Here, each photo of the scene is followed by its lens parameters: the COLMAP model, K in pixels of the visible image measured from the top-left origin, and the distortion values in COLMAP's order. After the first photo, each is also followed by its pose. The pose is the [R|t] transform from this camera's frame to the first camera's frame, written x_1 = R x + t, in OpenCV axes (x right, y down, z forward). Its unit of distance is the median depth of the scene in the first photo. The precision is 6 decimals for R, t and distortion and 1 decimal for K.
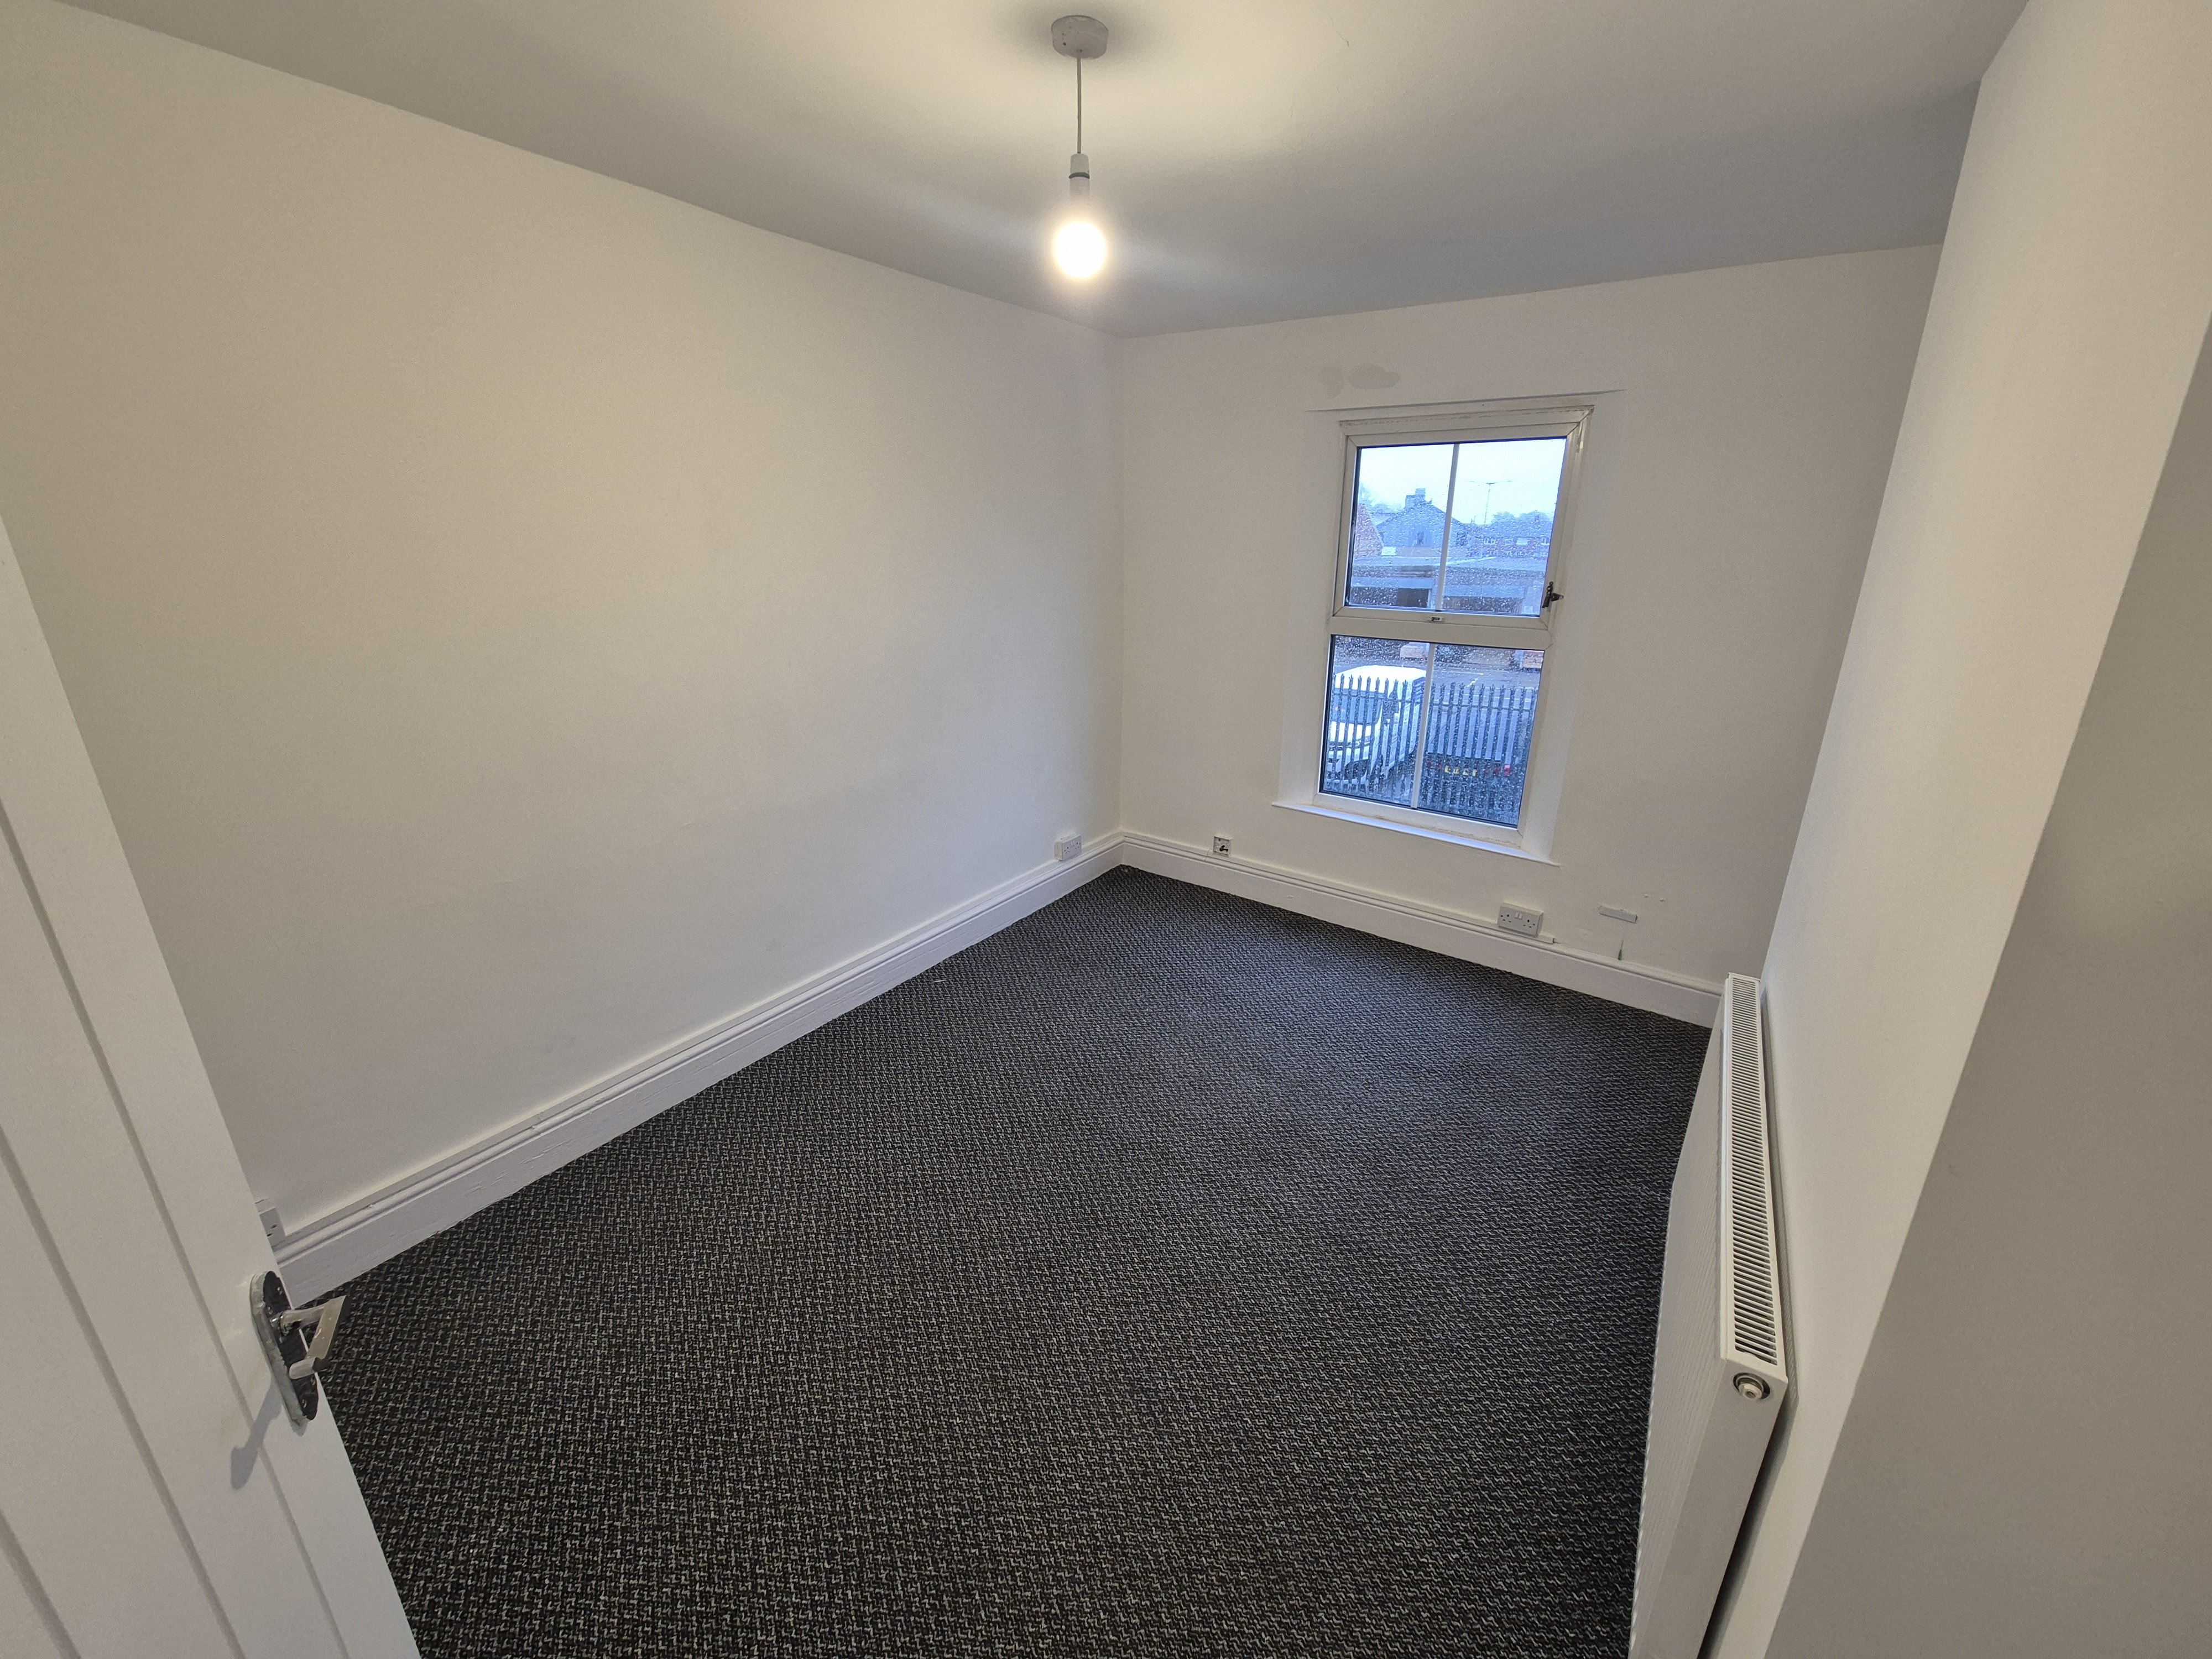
lens RADIAL K [[905.0, 0, 1103.6], [0, 905.0, 830.0], [0, 0, 1]] dist [-0.006143, 0.000770]
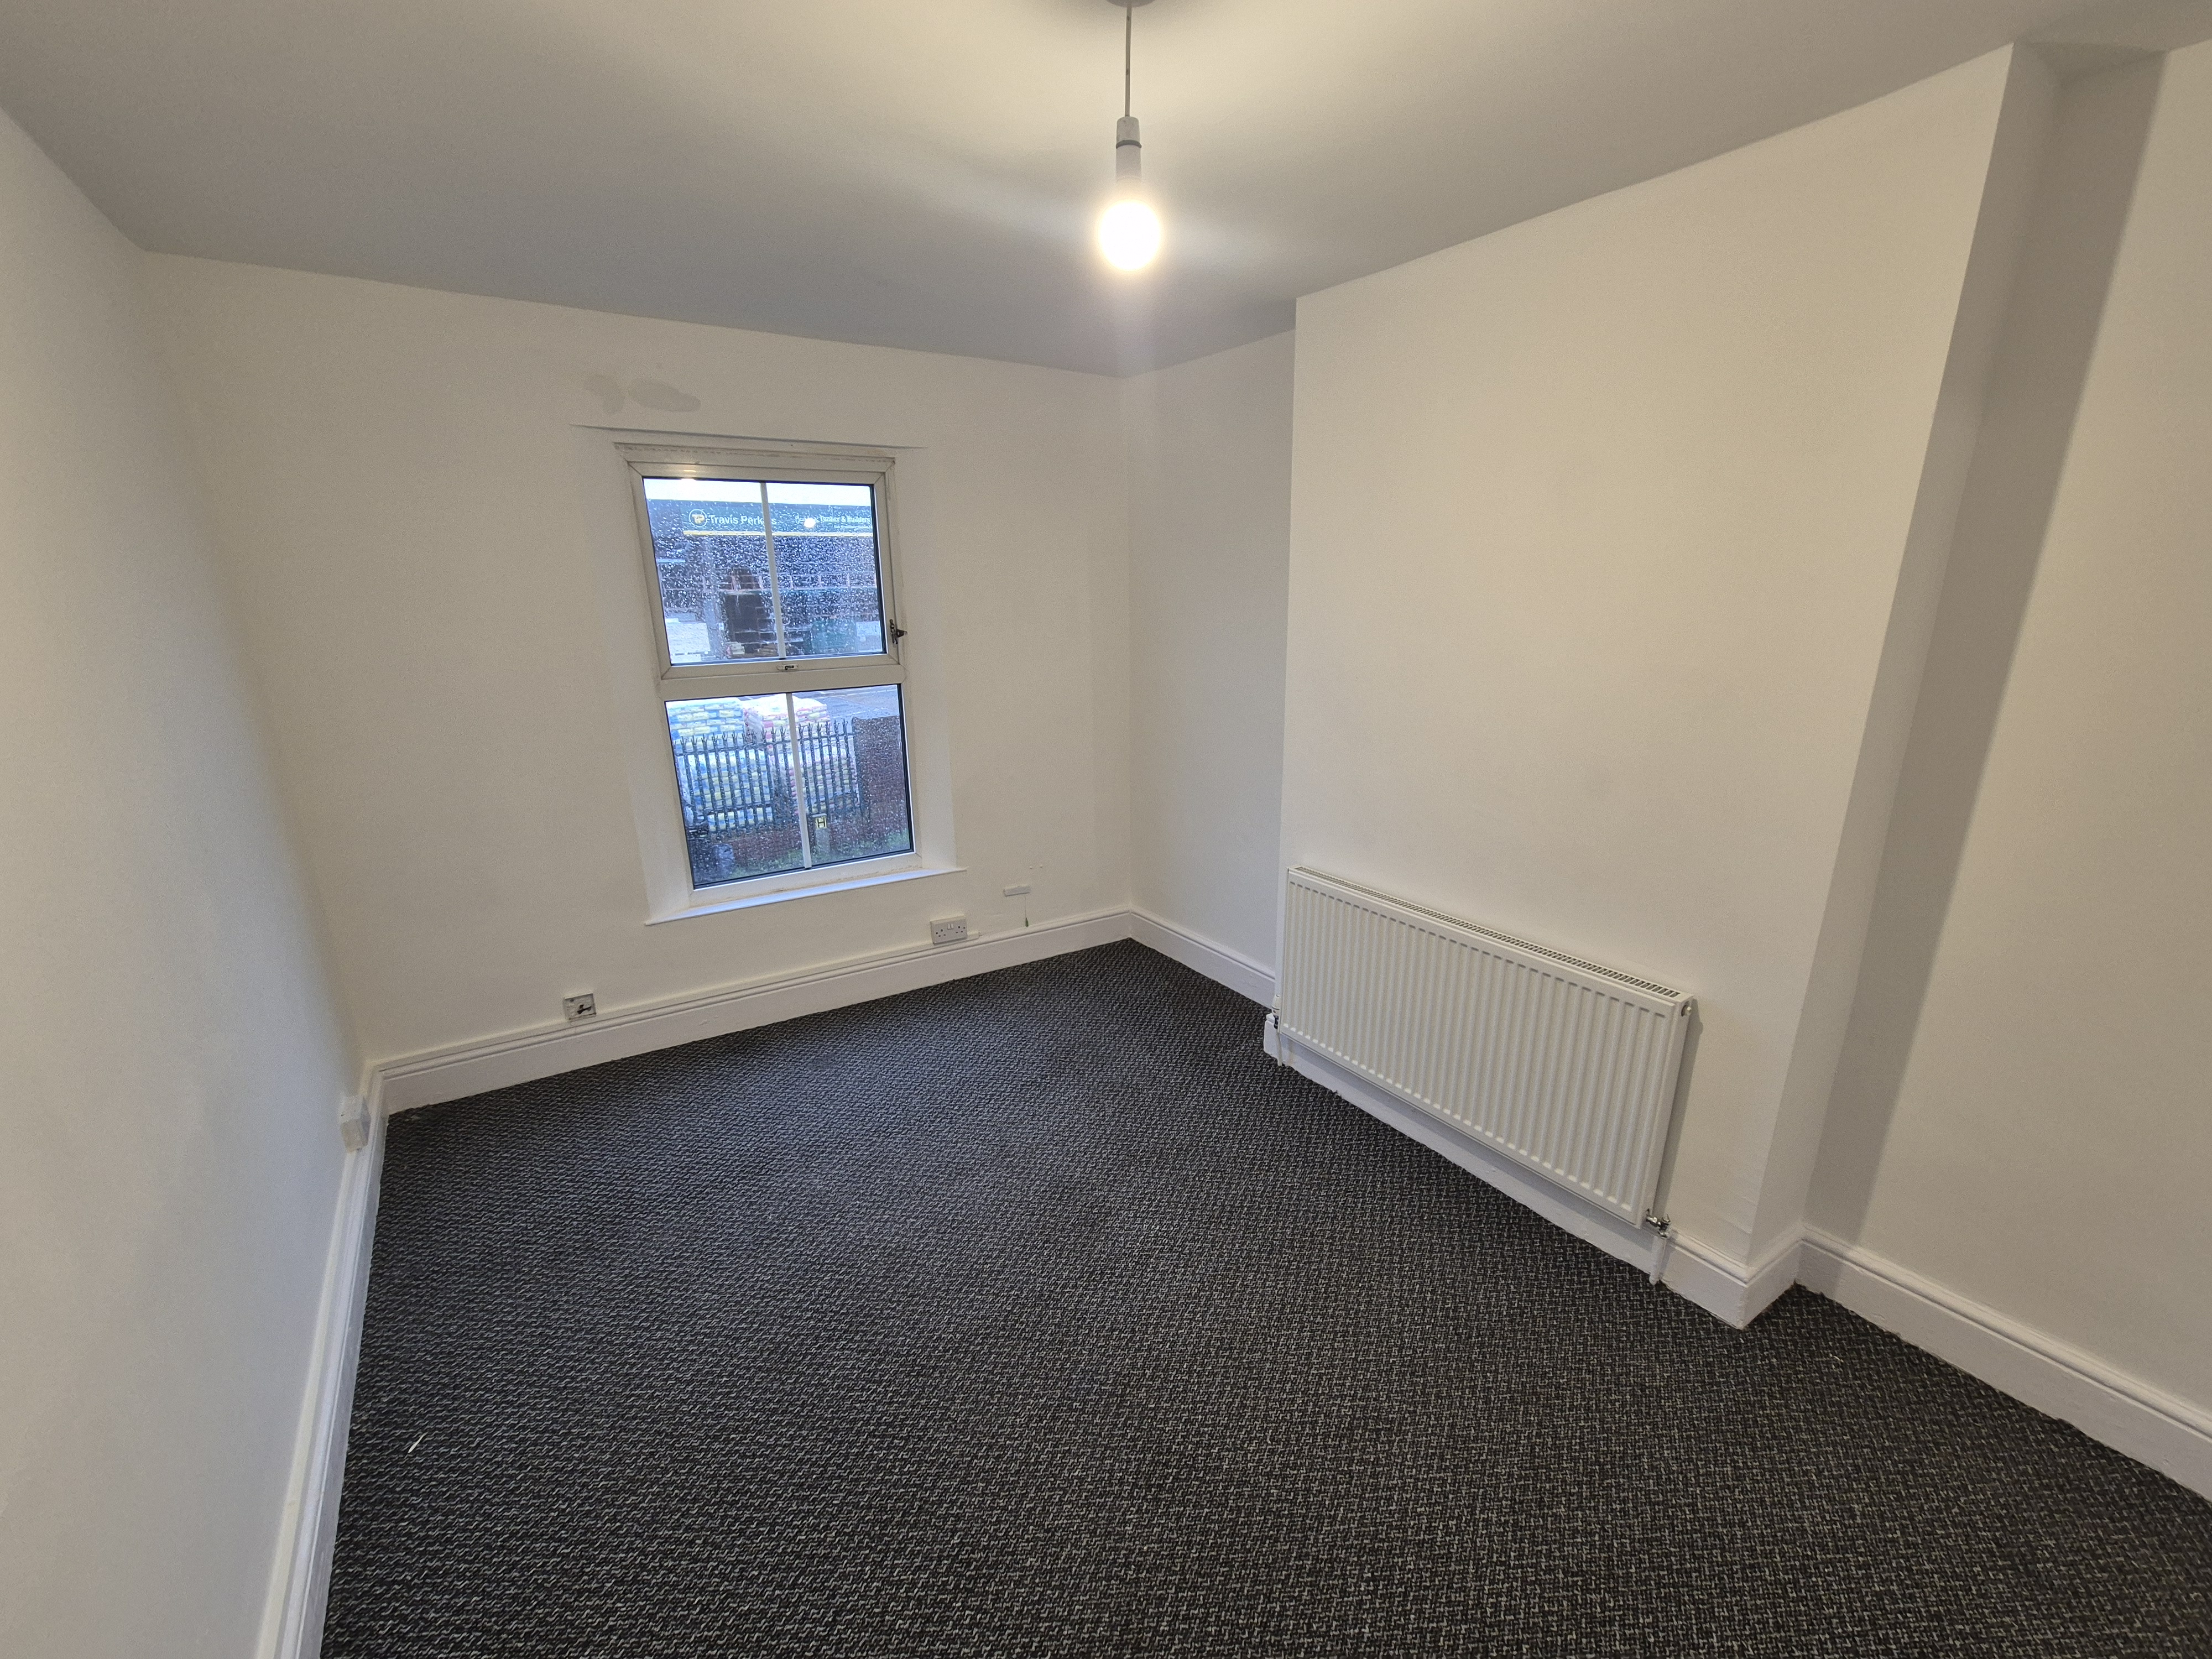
lens RADIAL K [[905.0, 0, 1117.3], [0, 905.0, 831.8], [0, 0, 1]] dist [-0.006143, 0.000770]
pose [[0.366762, -0.268319, 0.890781, -0.391112], [0.305796, 0.939070, 0.156958, -0.117693], [-0.878621, 0.214831, 0.426466, 0.342826]]
